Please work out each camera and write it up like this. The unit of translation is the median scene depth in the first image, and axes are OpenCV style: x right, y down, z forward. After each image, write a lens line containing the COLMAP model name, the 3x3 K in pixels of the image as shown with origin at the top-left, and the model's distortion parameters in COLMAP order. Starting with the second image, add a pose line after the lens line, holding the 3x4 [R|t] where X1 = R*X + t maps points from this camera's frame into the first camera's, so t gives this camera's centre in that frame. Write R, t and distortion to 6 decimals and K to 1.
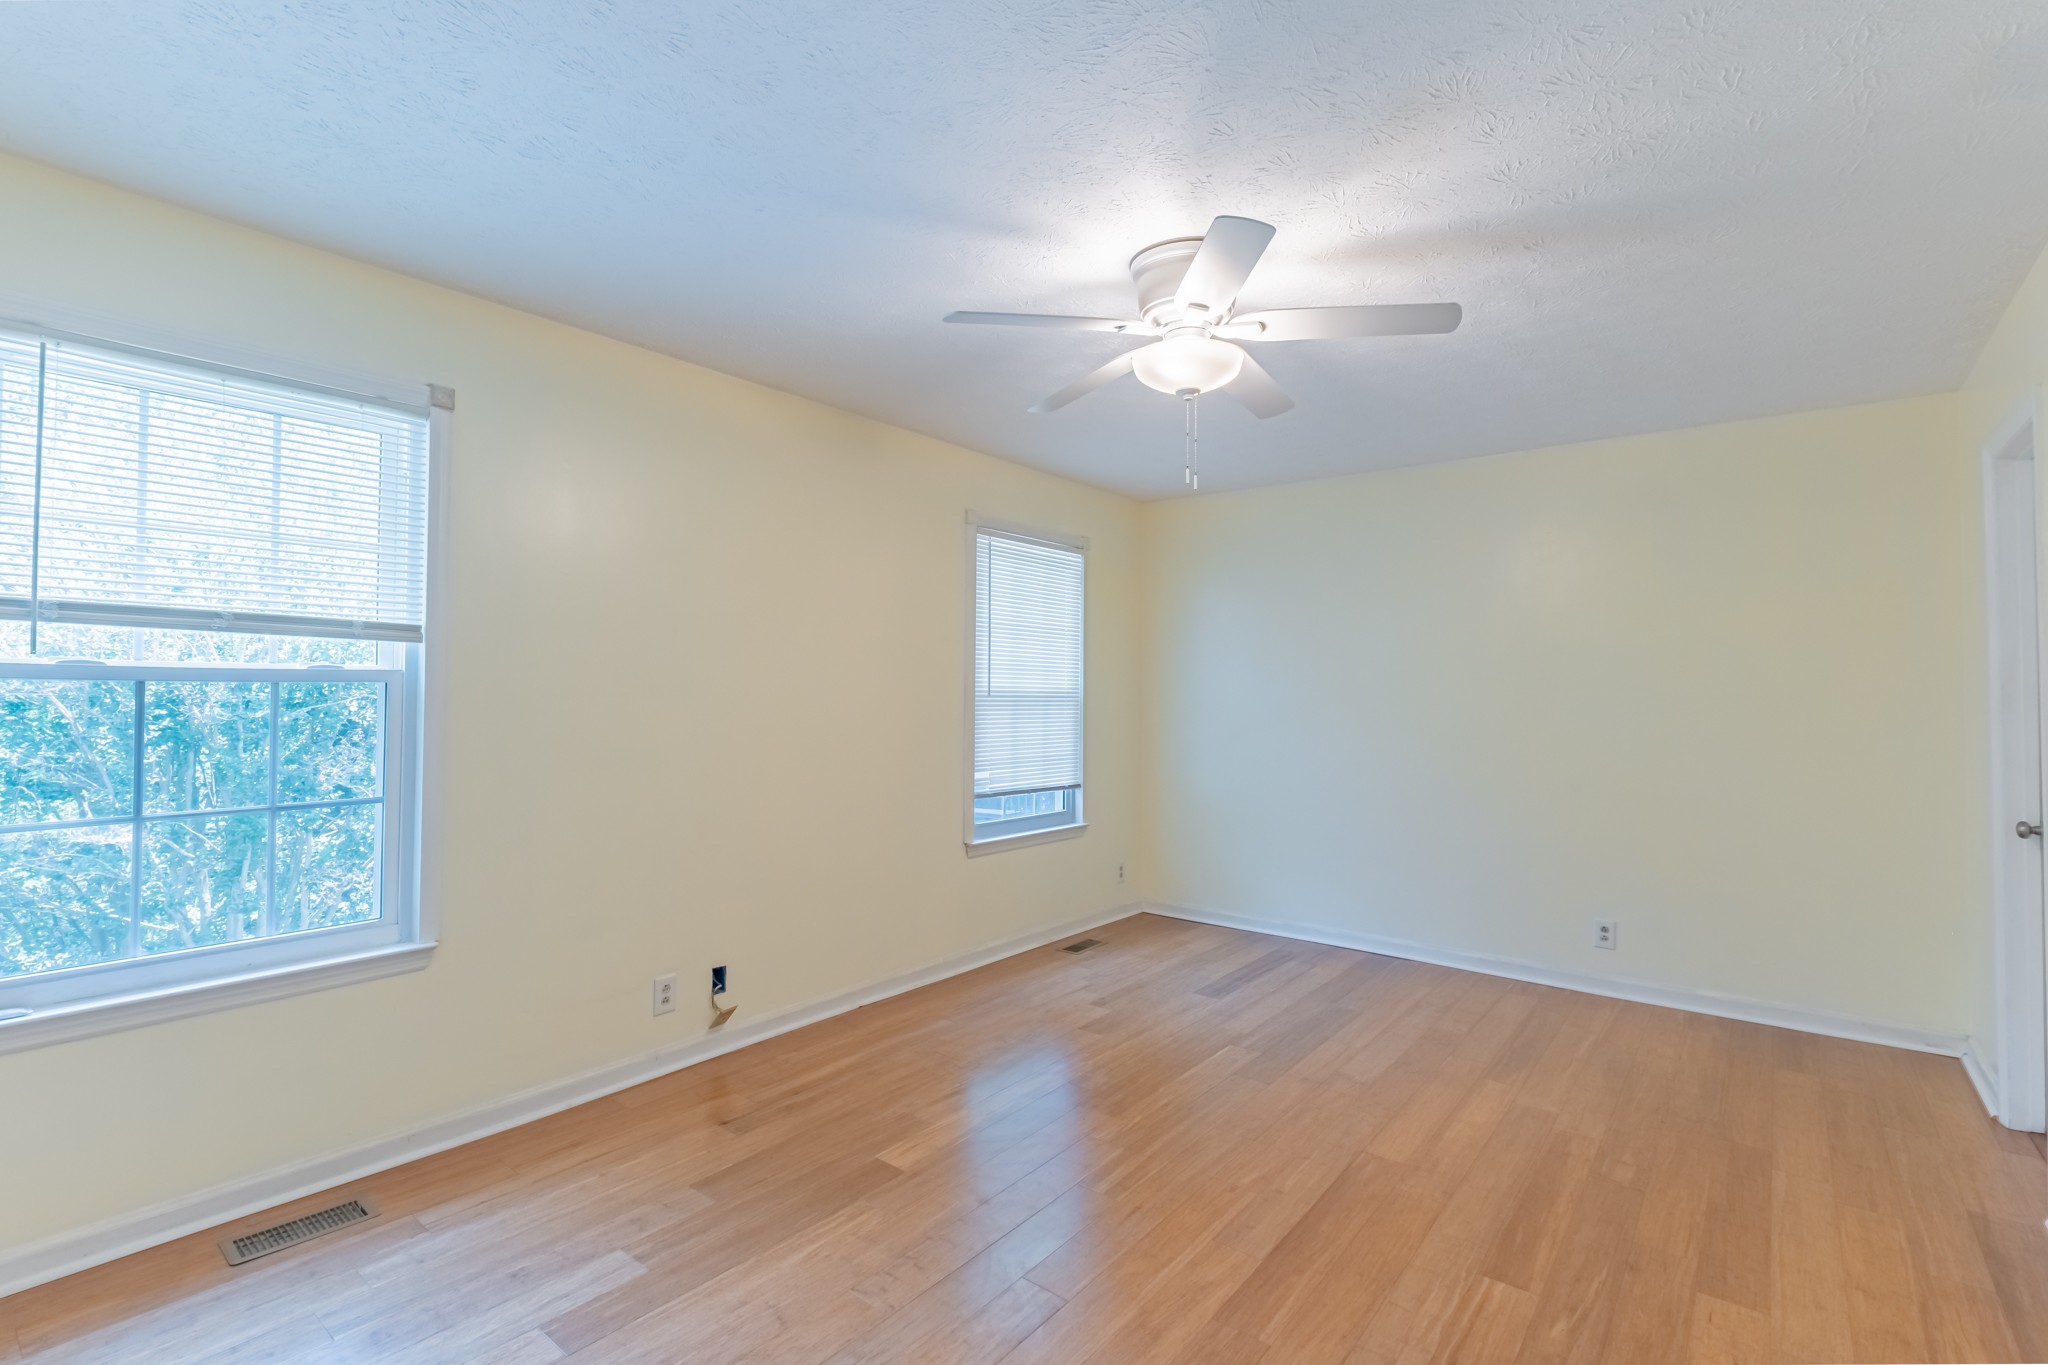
lens RADIAL K [[923.9, 0, 1023.3], [0, 923.9, 671.4], [0, 0, 1]] dist [-0.001298, -0.000001]
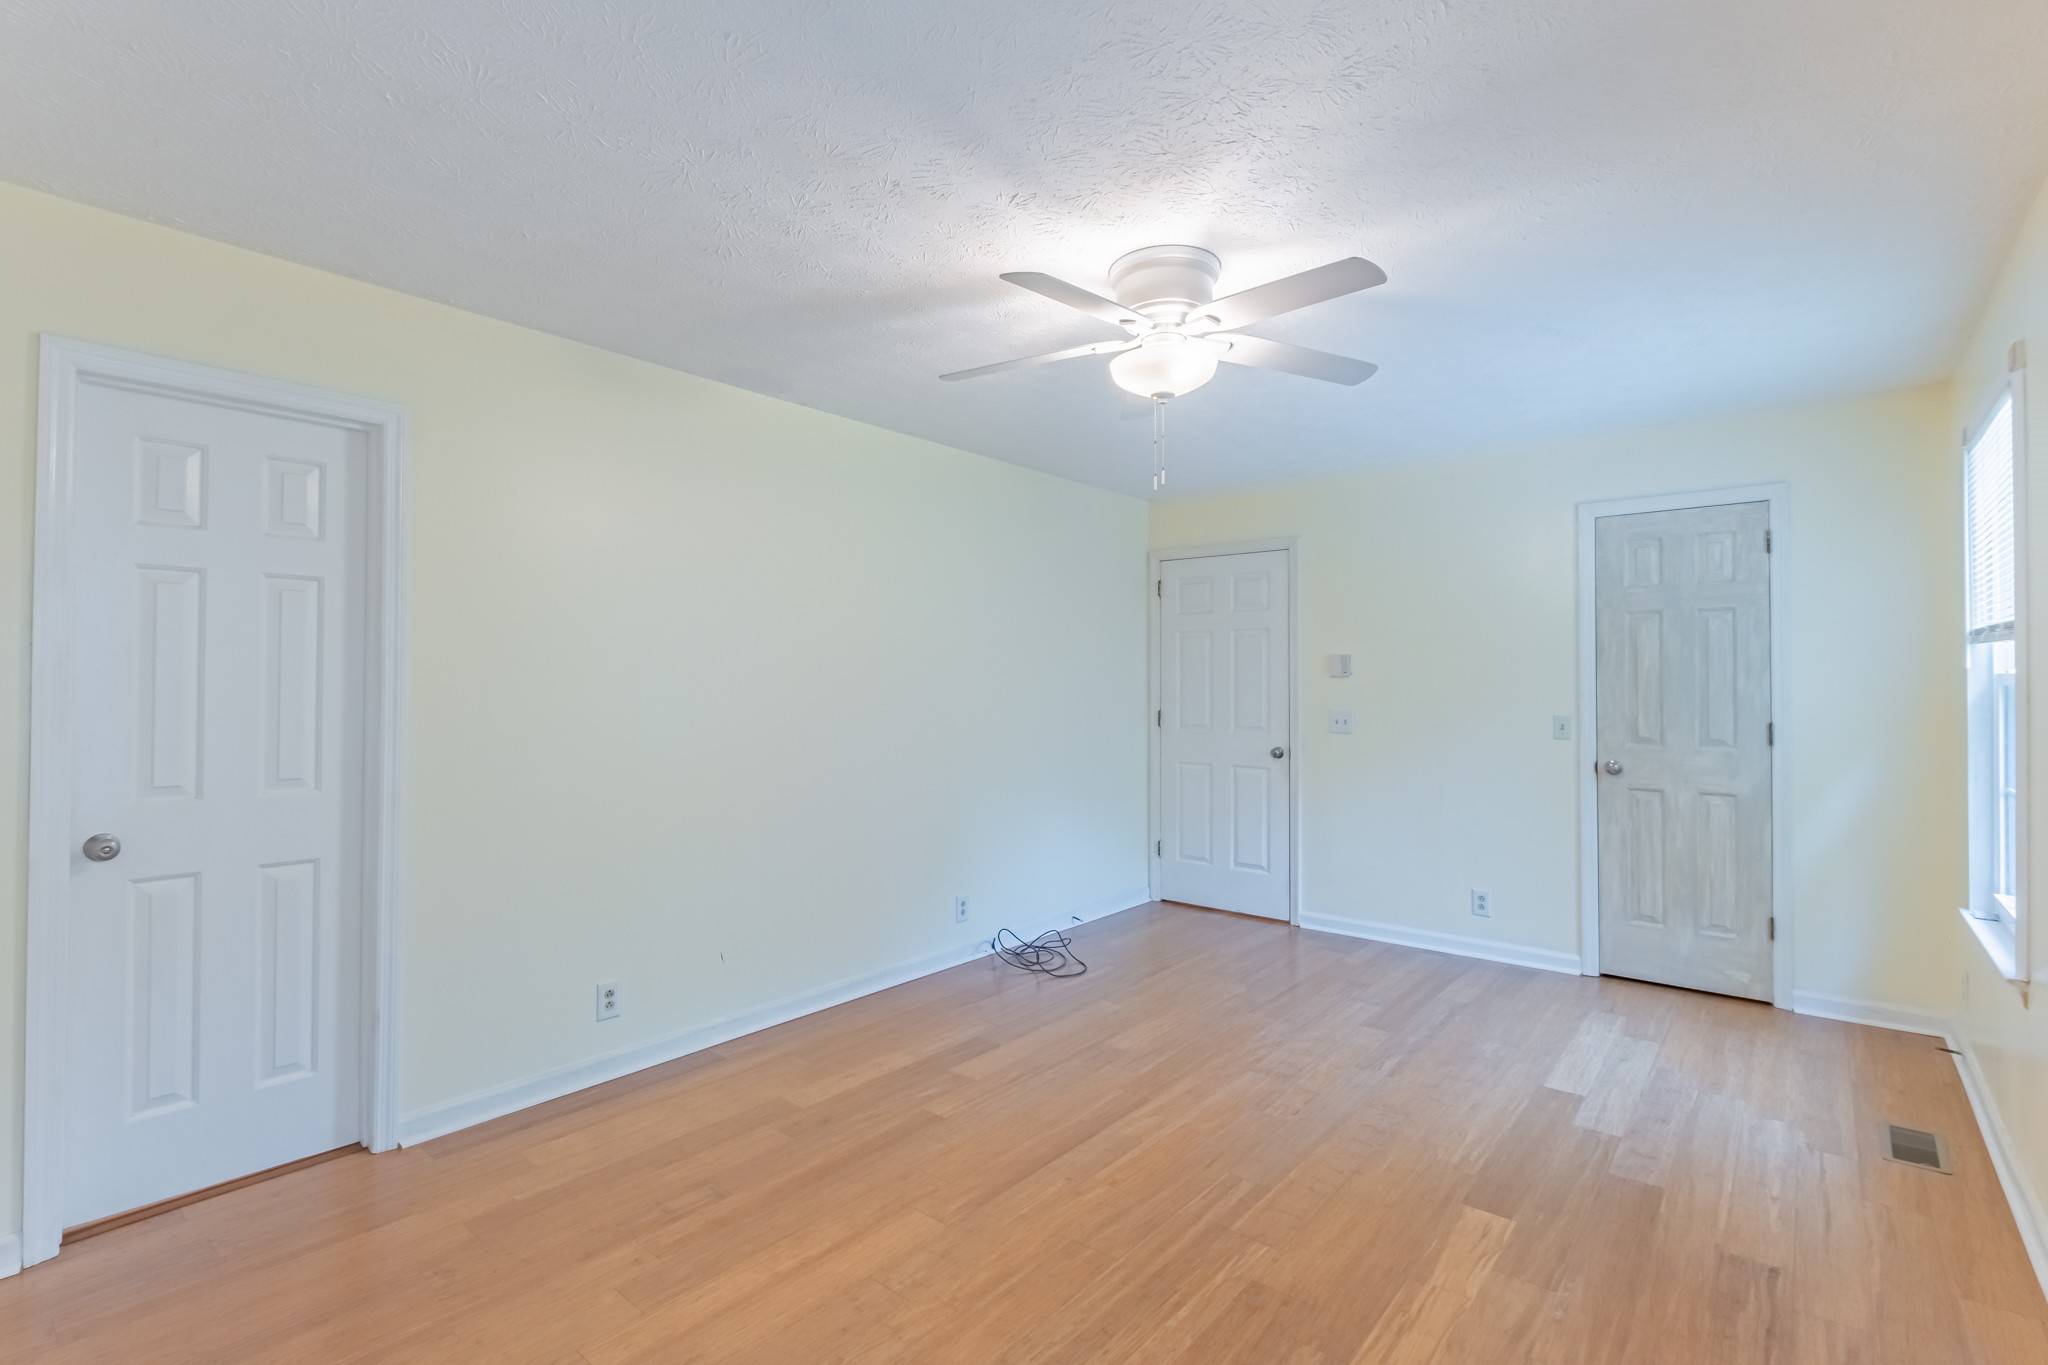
lens RADIAL K [[923.9, 0, 1023.3], [0, 923.9, 671.4], [0, 0, 1]] dist [-0.001298, -0.000001]
pose [[-0.999738, -0.009829, 0.020681, 0.328231], [-0.010575, 0.999285, -0.036299, 0.046928], [-0.020309, -0.036508, -0.999127, 2.137627]]
